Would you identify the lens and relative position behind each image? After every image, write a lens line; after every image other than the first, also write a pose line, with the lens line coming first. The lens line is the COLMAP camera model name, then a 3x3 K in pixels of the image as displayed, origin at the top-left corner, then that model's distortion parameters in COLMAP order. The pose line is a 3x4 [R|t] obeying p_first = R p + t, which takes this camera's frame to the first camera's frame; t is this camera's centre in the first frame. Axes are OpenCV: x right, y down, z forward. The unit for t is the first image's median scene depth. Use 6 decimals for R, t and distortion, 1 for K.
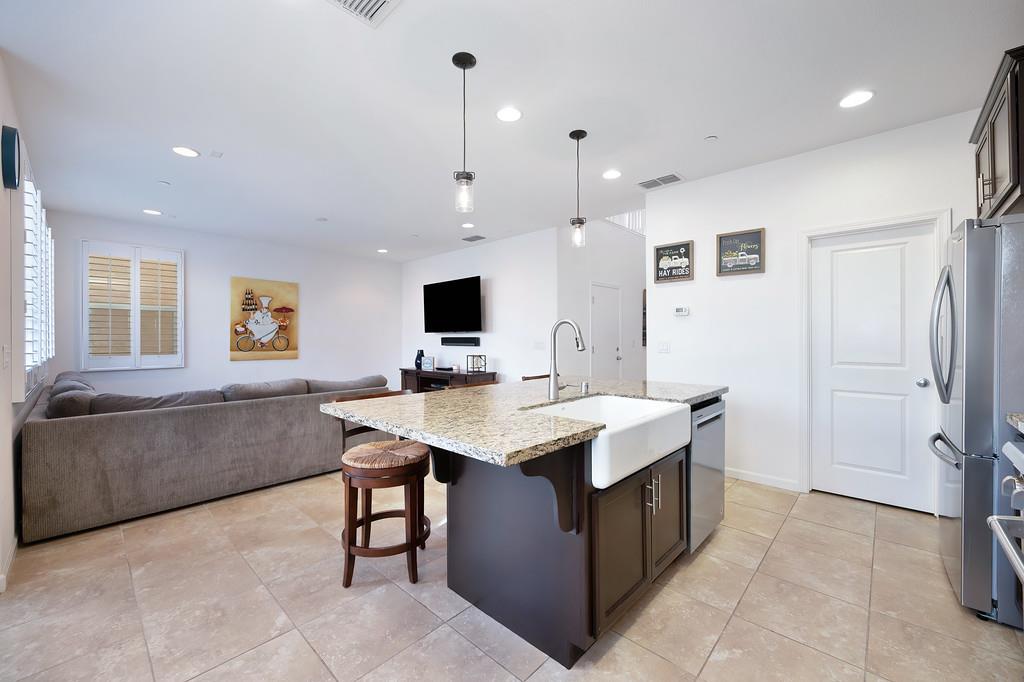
lens RADIAL K [[409.0, 0, 512.2], [0, 409.0, 339.3], [0, 0, 1]] dist [0.002214, -0.000083]
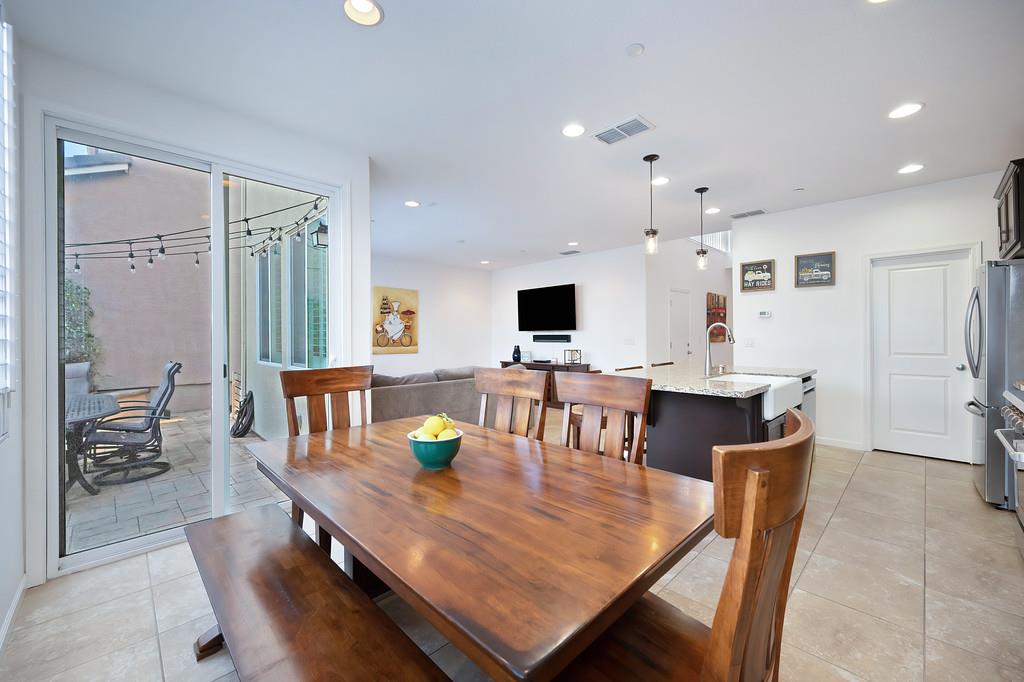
lens RADIAL K [[409.0, 0, 515.7], [0, 409.0, 335.6], [0, 0, 1]] dist [0.002214, -0.000083]
pose [[0.998962, -0.002544, -0.045470, -0.195228], [0.002457, 0.999995, -0.001963, -0.000502], [0.045475, 0.001849, 0.998964, -0.202053]]
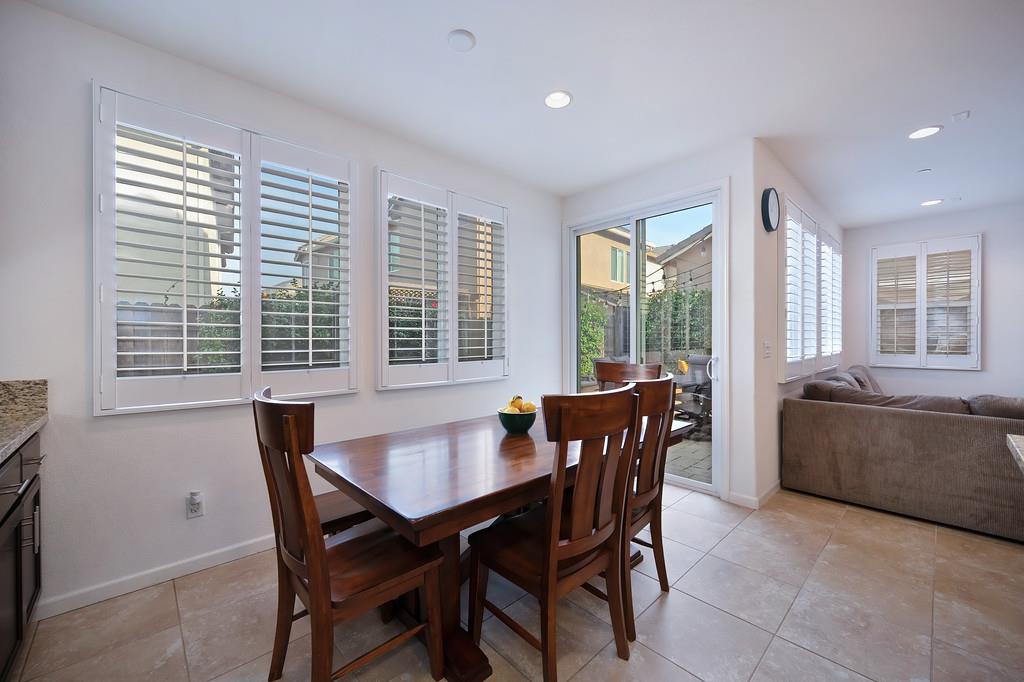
lens RADIAL K [[409.0, 0, 517.7], [0, 409.0, 340.5], [0, 0, 1]] dist [0.002214, -0.000083]
pose [[-0.068059, 0.007401, -0.997654, 5.567818], [-0.000794, 0.999972, 0.007472, -0.008894], [0.997681, 0.001300, -0.068052, 4.926531]]
